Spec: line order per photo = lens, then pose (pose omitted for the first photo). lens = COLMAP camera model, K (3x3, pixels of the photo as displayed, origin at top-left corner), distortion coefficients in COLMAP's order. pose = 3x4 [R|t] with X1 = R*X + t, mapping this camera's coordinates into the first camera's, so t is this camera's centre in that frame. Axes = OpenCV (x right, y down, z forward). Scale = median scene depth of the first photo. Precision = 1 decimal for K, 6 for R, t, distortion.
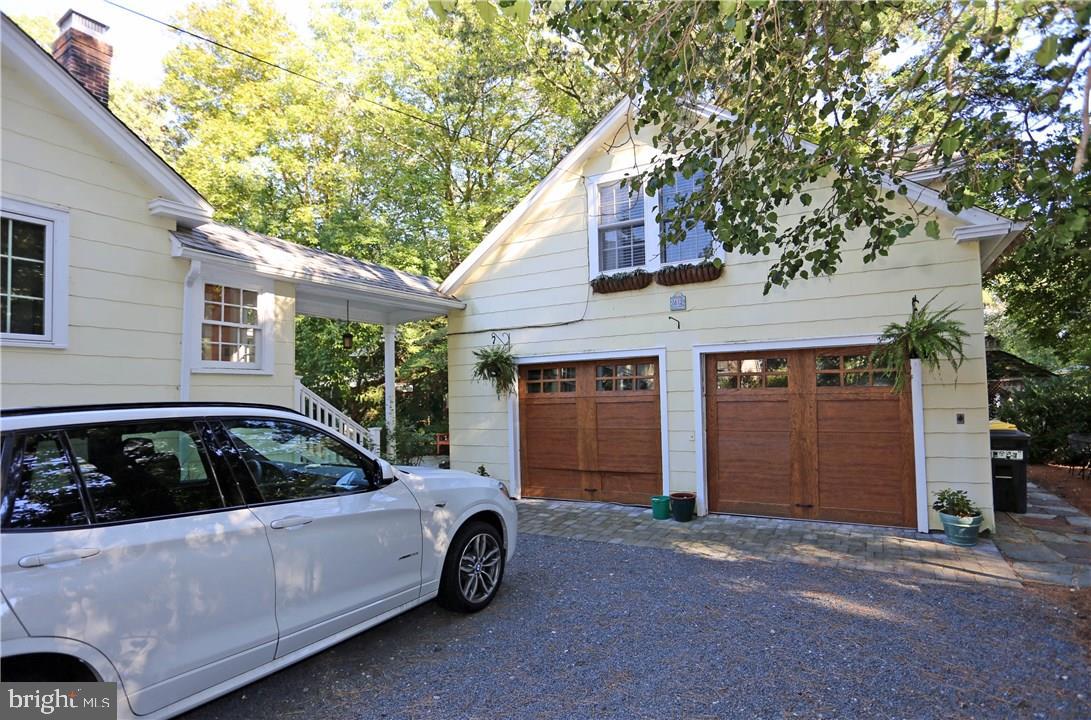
lens RADIAL K [[543.3, 0, 549.1], [0, 543.3, 403.9], [0, 0, 1]] dist [-0.055115, 0.000493]
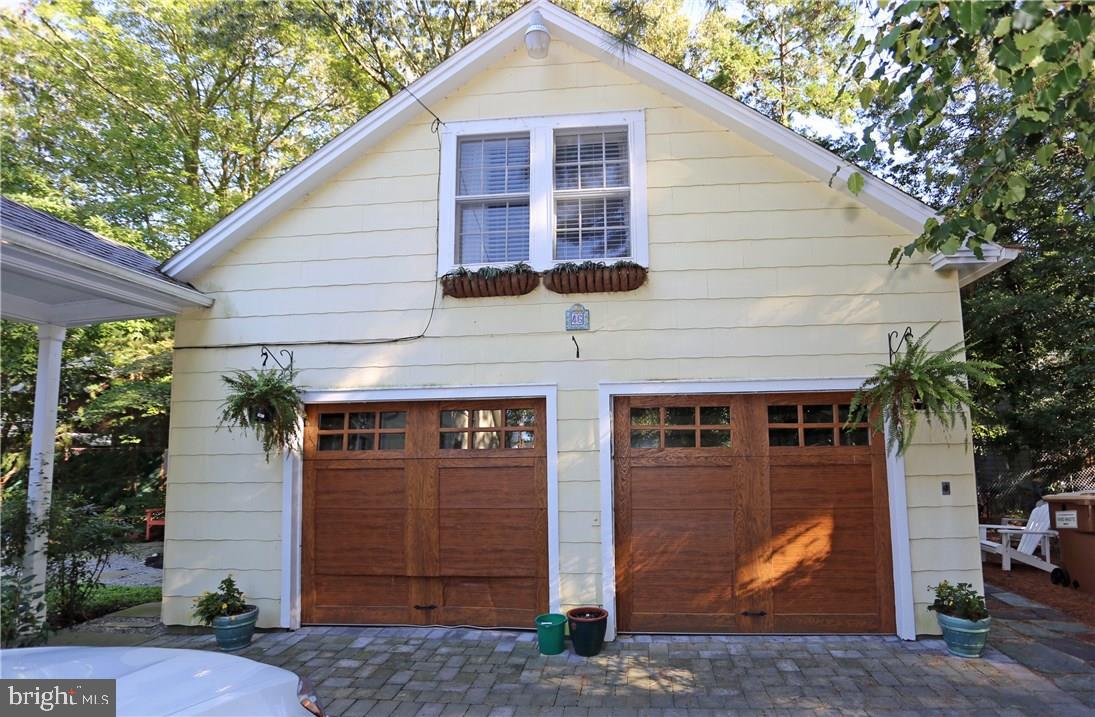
lens RADIAL K [[545.3, 0, 551.1], [0, 545.3, 402.6], [0, 0, 1]] dist [-0.055115, 0.000493]
pose [[0.907784, 0.043457, 0.417181, -0.065517], [-0.000784, 0.994792, -0.101921, -0.013566], [-0.419437, 0.092196, 0.903090, 0.380251]]
